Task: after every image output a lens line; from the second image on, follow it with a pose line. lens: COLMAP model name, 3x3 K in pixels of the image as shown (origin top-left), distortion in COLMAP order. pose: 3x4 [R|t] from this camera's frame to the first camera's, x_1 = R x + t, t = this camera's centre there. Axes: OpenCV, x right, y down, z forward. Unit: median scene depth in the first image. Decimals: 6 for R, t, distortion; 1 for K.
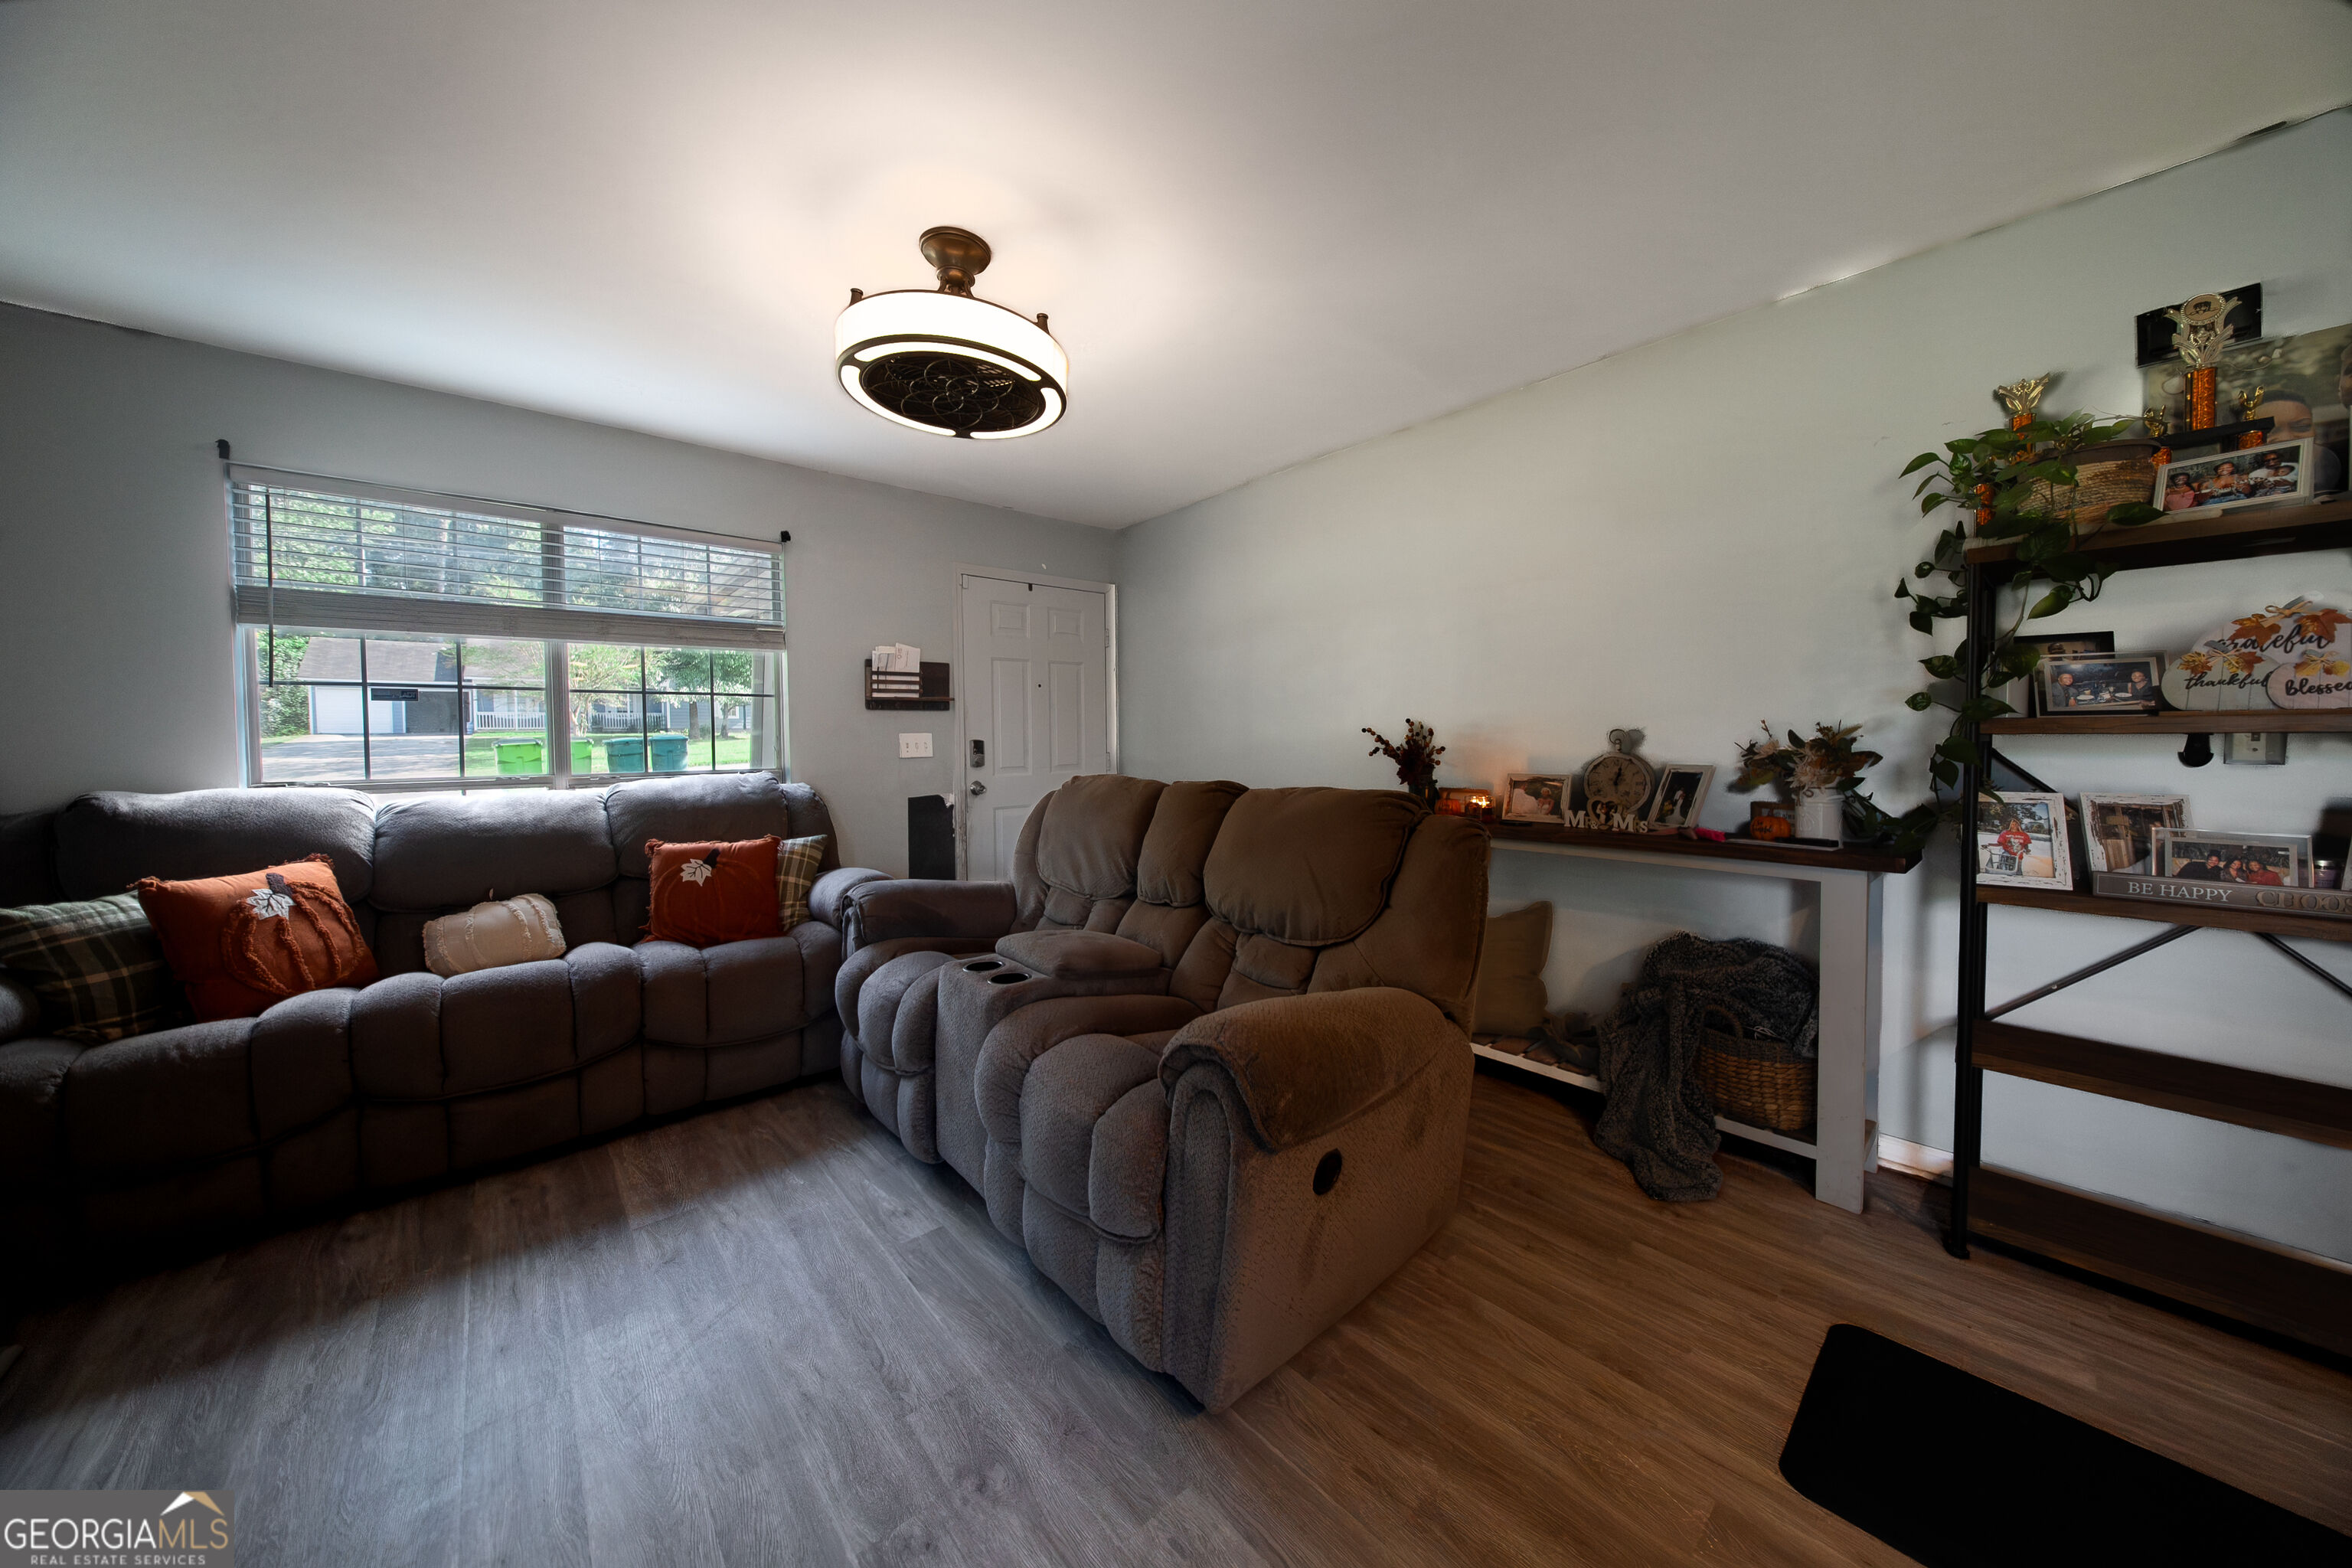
lens RADIAL K [[783.1, 0, 1183.1], [0, 783.1, 755.8], [0, 0, 1]] dist [-0.000068, -0.000077]
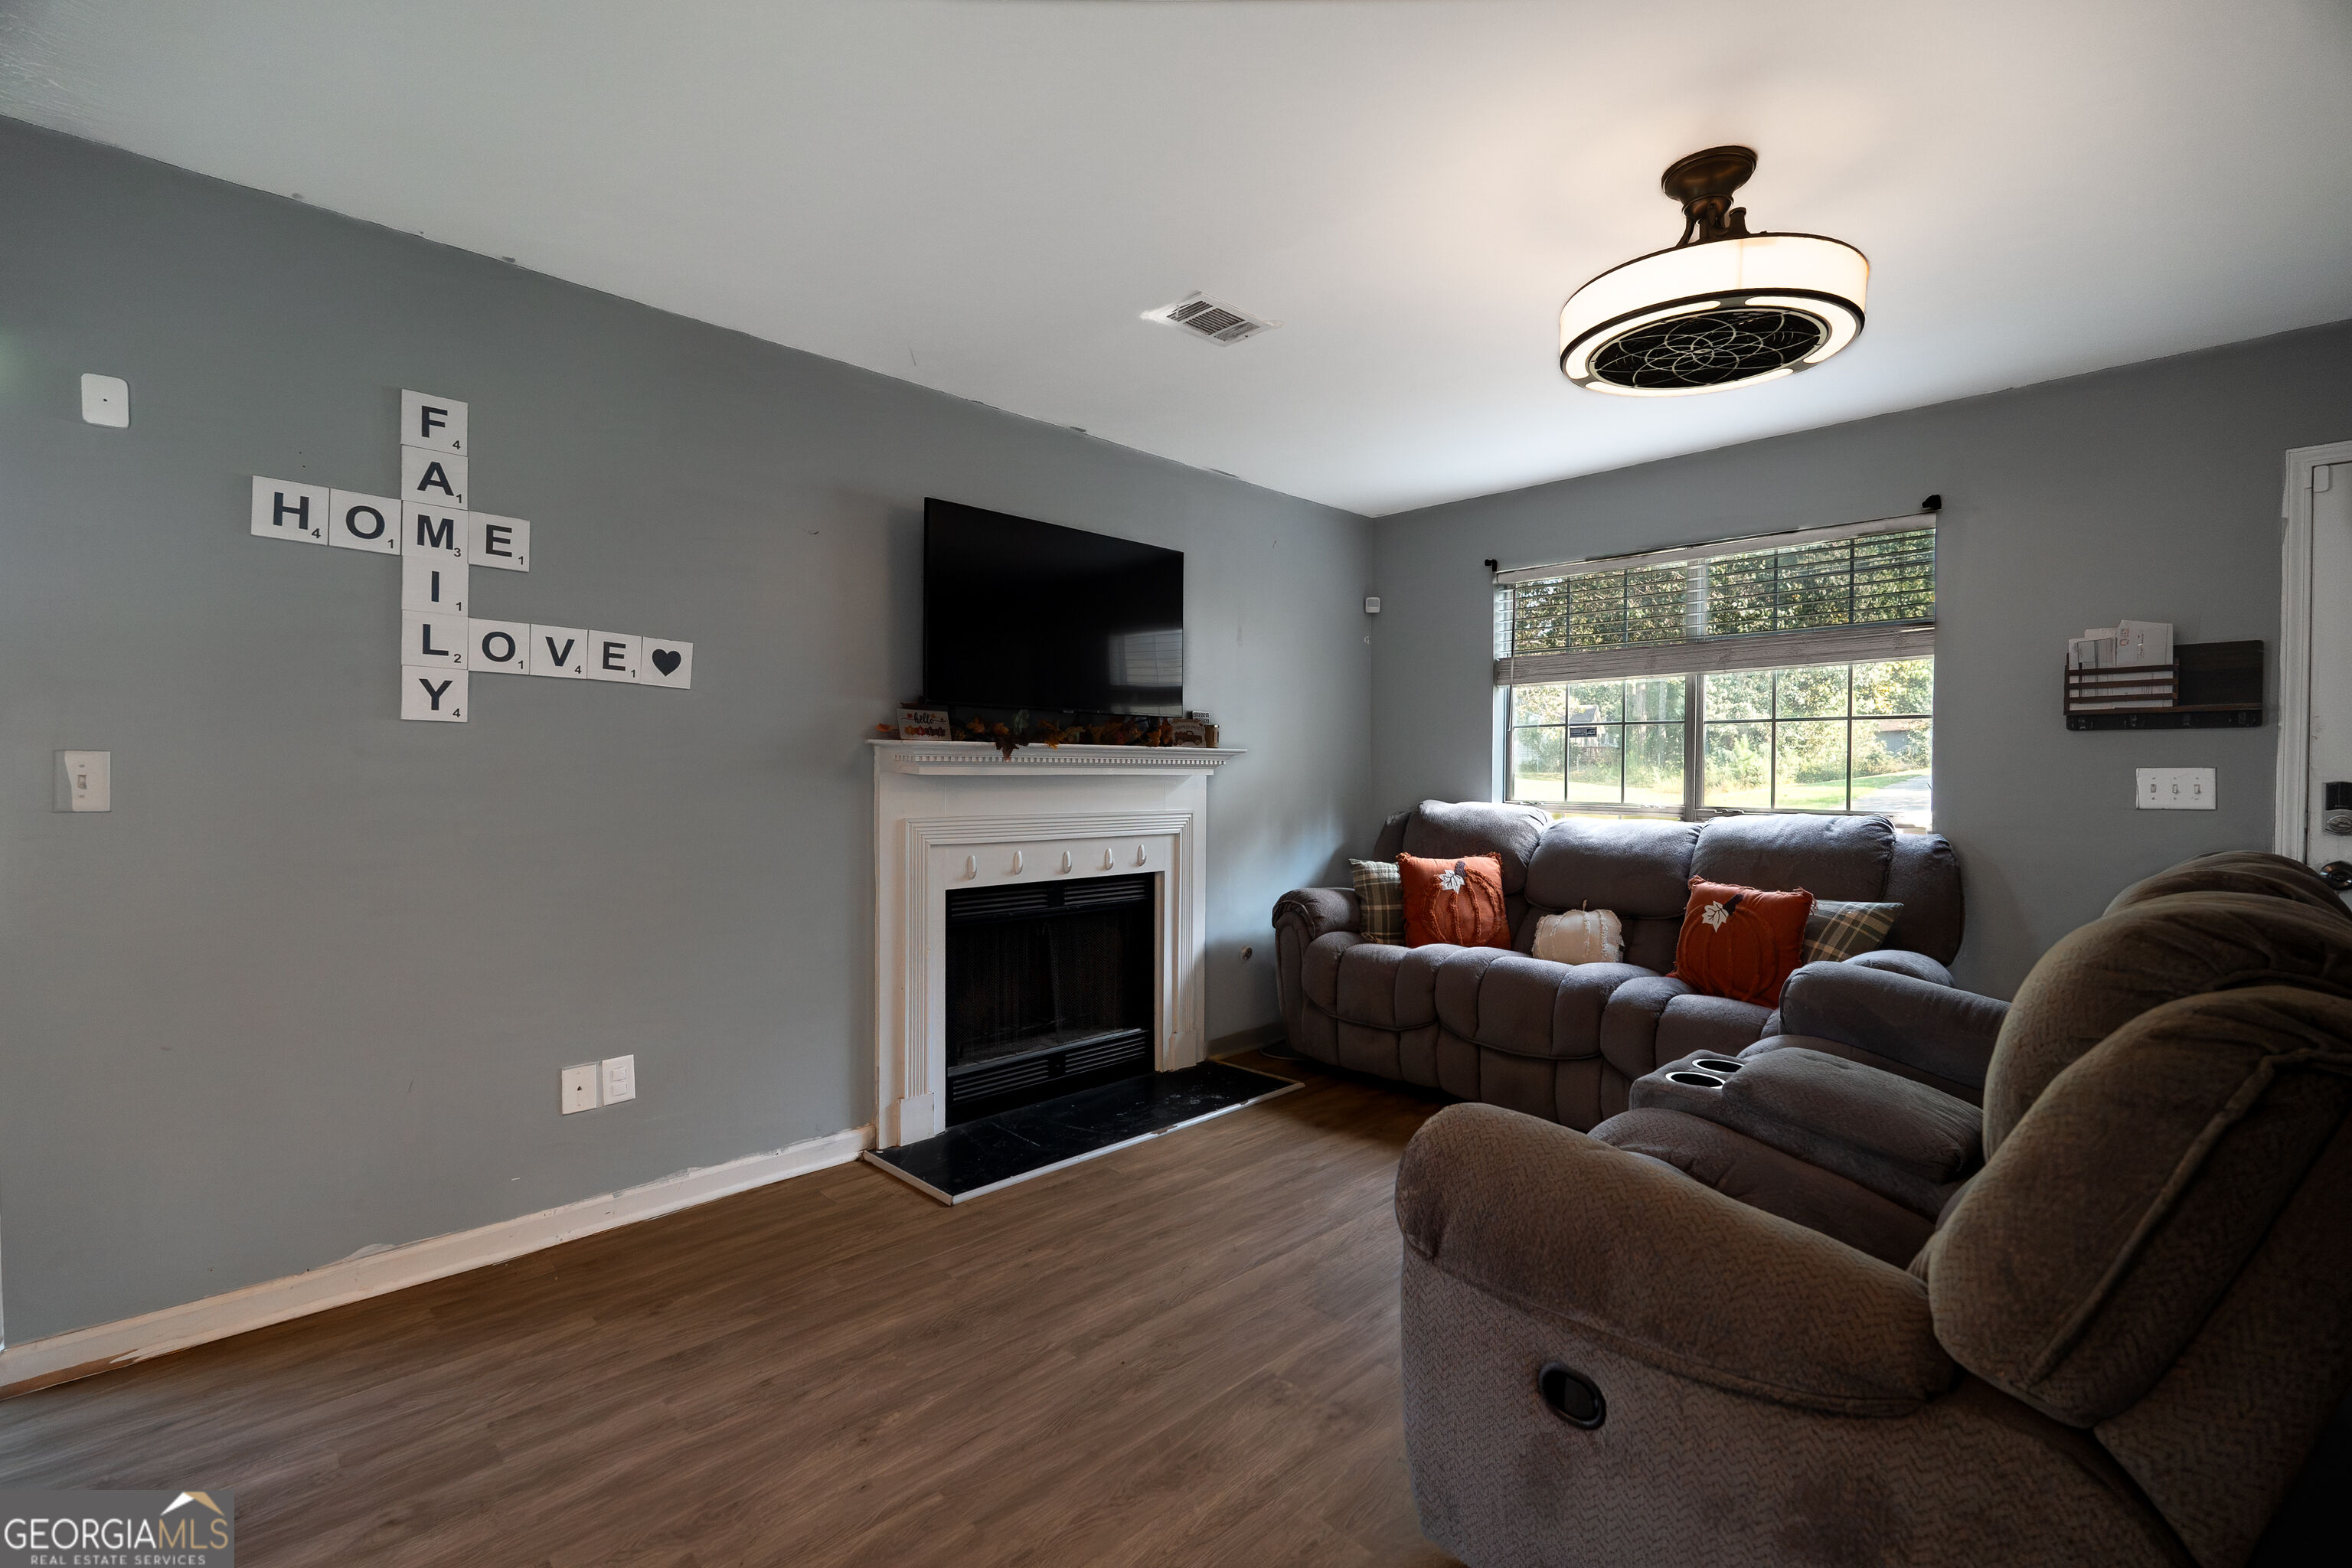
lens RADIAL K [[1025.6, 0, 1172.0], [0, 1025.6, 787.5], [0, 0, 1]] dist [-0.001897, -0.000778]
pose [[0.037584, 0.024781, -0.998986, 0.657808], [-0.032122, 0.999206, 0.023578, -0.012628], [0.998777, 0.031204, 0.038351, 0.364367]]
